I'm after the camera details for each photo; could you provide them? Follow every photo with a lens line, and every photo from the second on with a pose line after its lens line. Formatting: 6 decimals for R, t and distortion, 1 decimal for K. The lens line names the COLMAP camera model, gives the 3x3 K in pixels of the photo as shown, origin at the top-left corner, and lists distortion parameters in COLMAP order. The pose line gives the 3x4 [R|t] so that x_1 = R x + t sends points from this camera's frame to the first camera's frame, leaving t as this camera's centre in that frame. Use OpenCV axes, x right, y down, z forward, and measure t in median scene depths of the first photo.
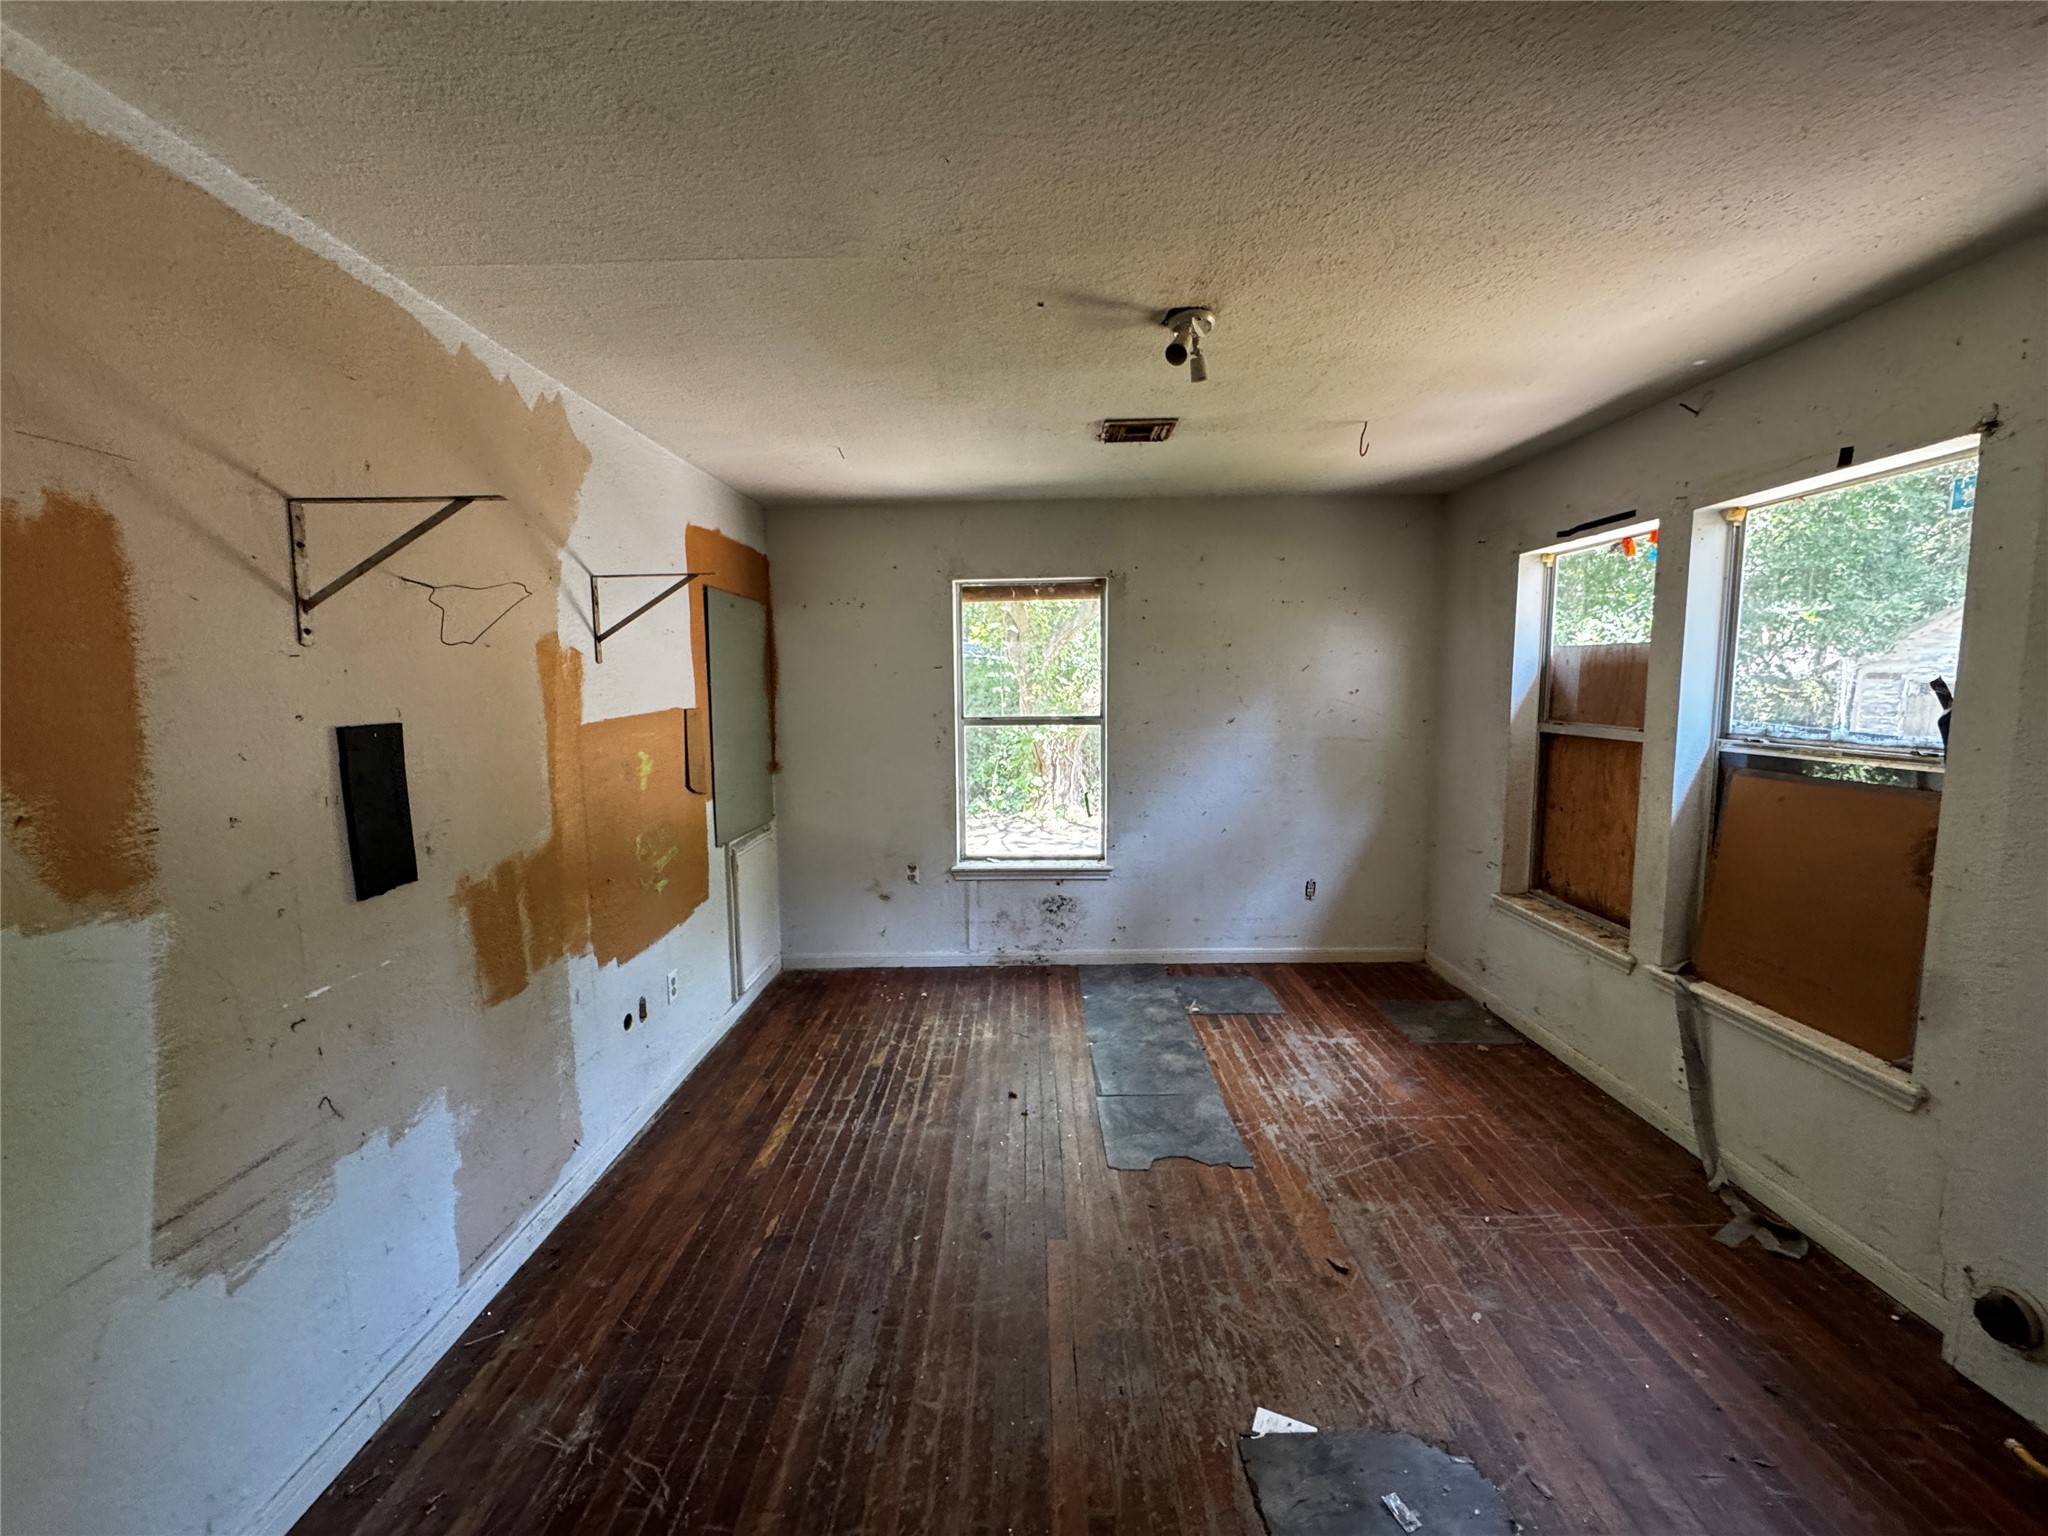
lens RADIAL K [[821.0, 0, 1027.6], [0, 821.0, 766.5], [0, 0, 1]] dist [-0.003322, 0.000461]
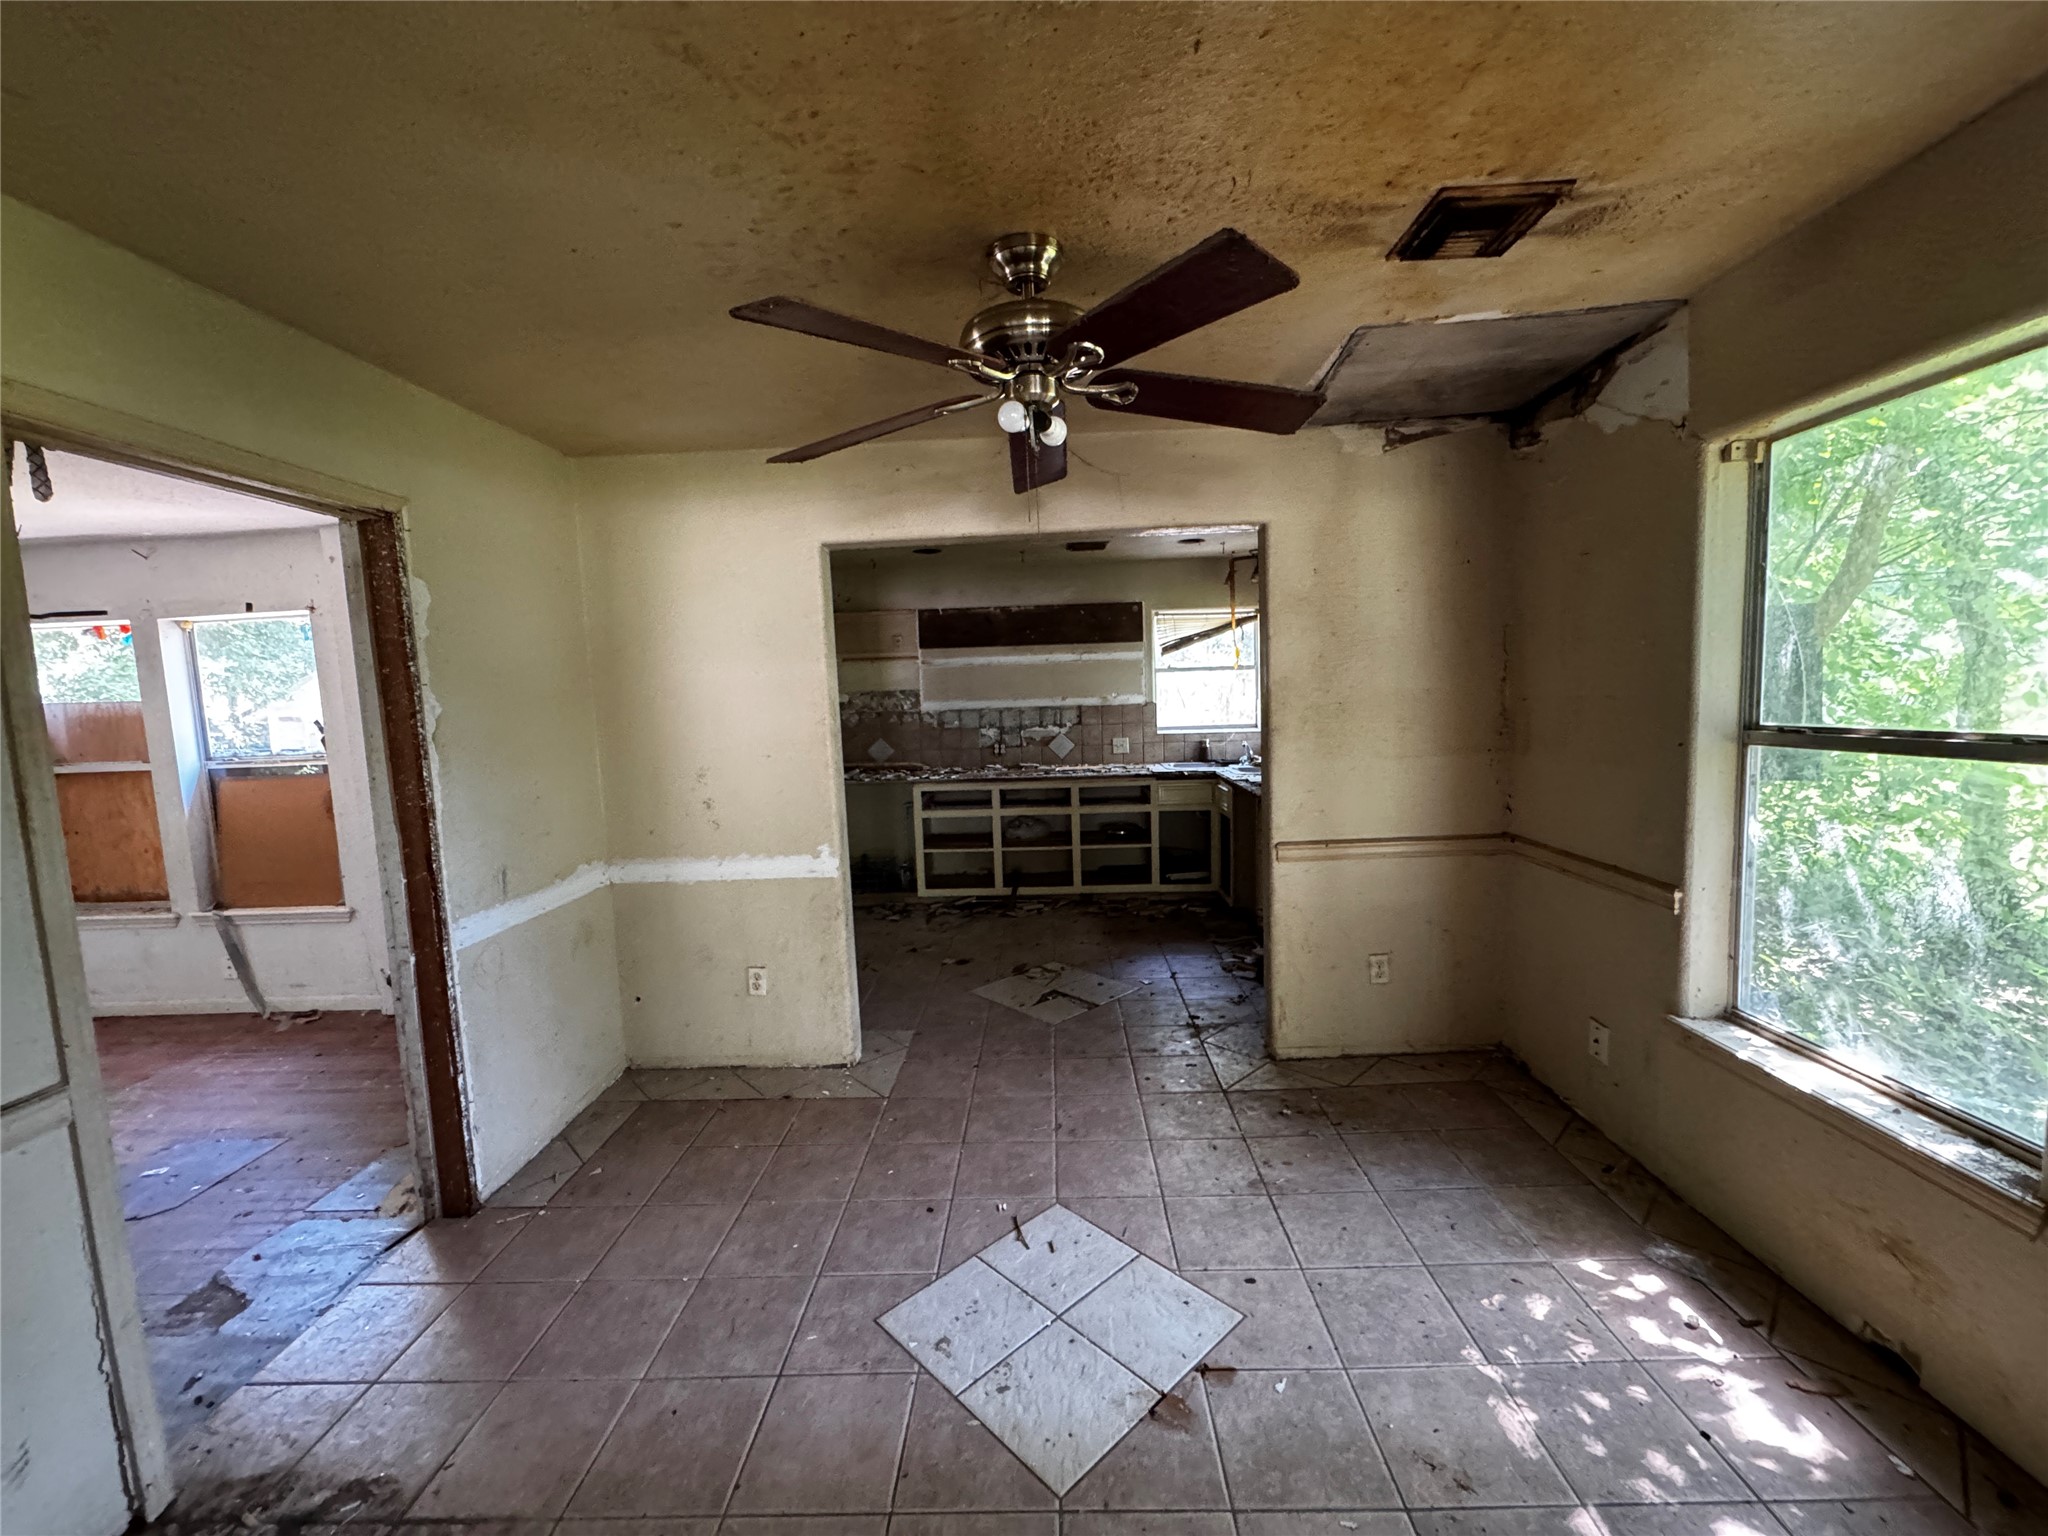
lens RADIAL K [[821.0, 0, 1019.0], [0, 821.0, 772.7], [0, 0, 1]] dist [-0.003322, 0.000461]
pose [[0.037651, -0.095270, 0.994739, -0.691321], [0.142682, 0.985758, 0.089009, 0.072252], [-0.989052, 0.138580, 0.050708, -0.653369]]
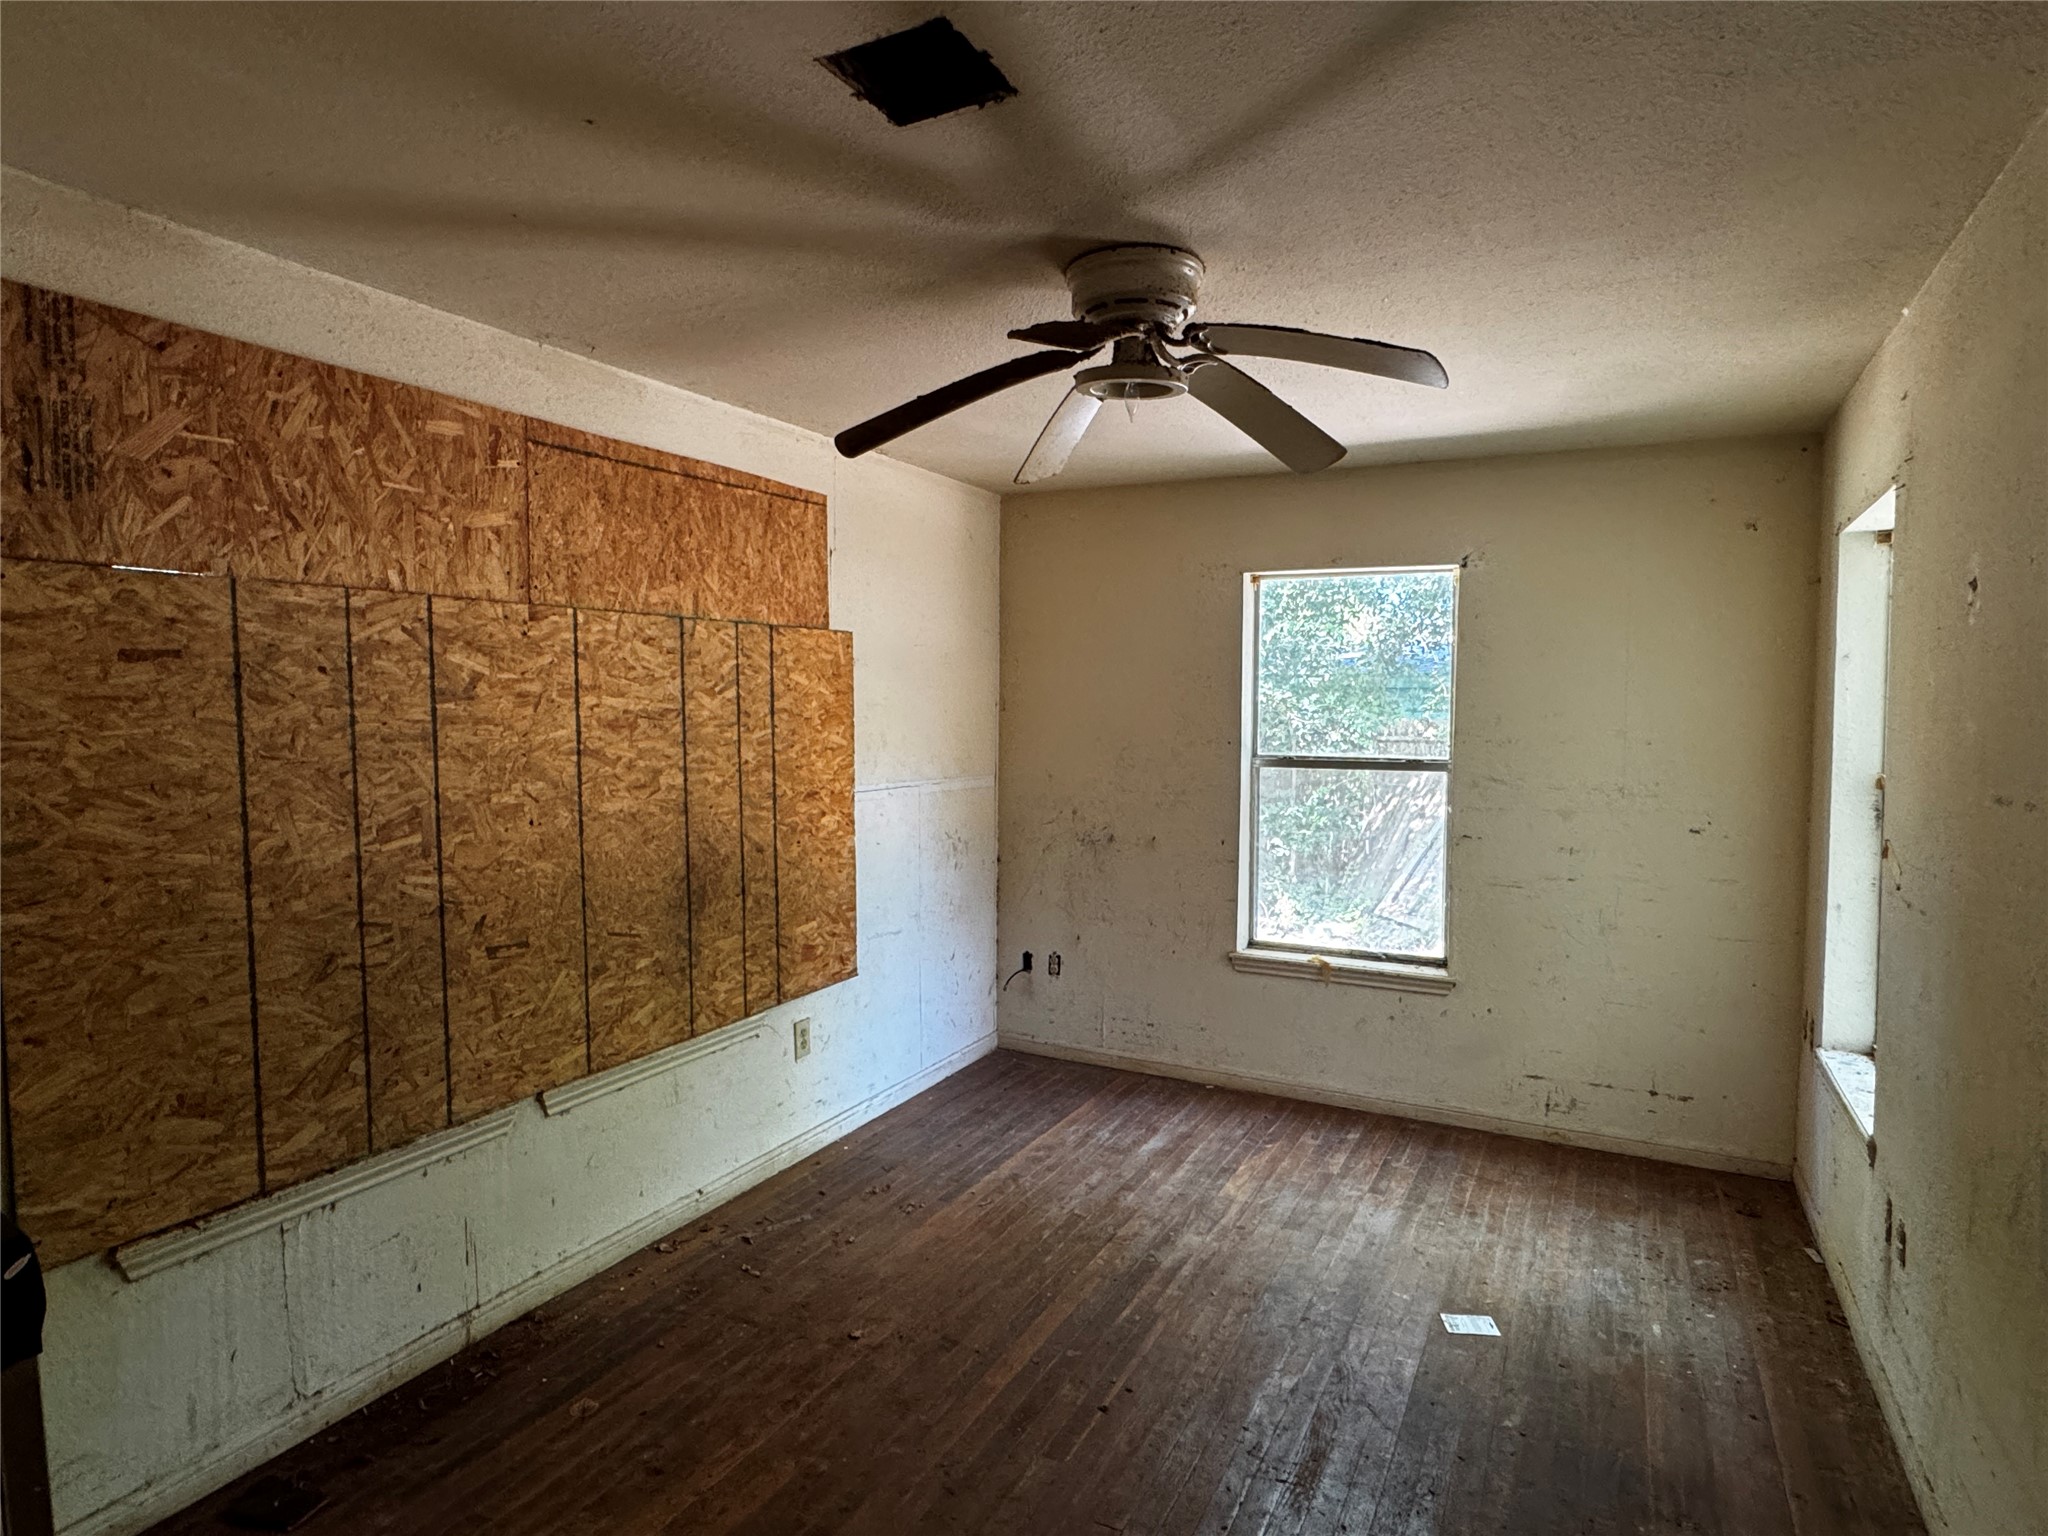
lens RADIAL K [[1131.8, 0, 1024.3], [0, 1131.8, 768.7], [0, 0, 1]] dist [0.000546, 0.000135]
pose [[0.885382, 0.033600, -0.463649, 0.583809], [-0.055804, 0.997854, -0.034251, -0.001871], [0.461503, 0.056199, 0.885357, -0.069986]]
